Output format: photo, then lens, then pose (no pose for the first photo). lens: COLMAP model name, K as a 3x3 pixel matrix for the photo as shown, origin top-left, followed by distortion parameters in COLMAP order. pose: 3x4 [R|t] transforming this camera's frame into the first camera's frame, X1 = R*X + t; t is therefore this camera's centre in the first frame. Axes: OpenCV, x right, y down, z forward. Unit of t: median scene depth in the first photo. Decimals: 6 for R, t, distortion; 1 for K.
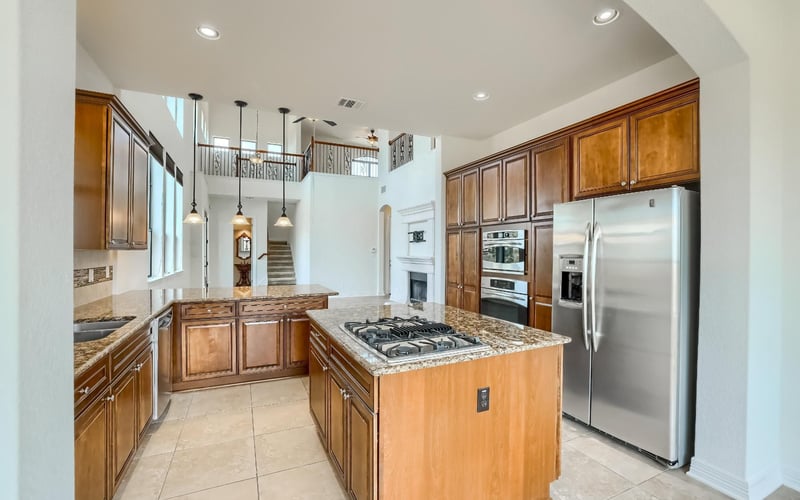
lens RADIAL K [[338.3, 0, 397.4], [0, 338.3, 251.6], [0, 0, 1]] dist [-0.002083, 0.000012]
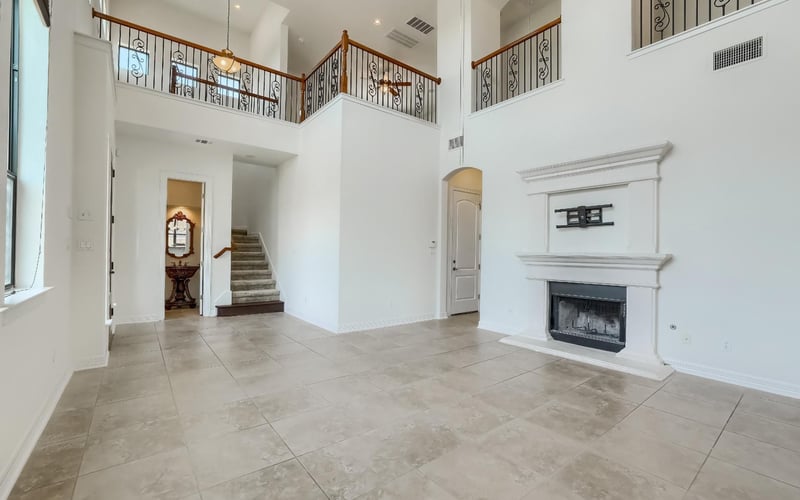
lens RADIAL K [[338.3, 0, 402.4], [0, 338.3, 251.3], [0, 0, 1]] dist [-0.002083, 0.000012]
pose [[0.971280, 0.012129, 0.237630, -0.241736], [-0.011114, 0.999922, -0.005614, 0.011839], [-0.237680, 0.002811, 0.971340, 0.384127]]
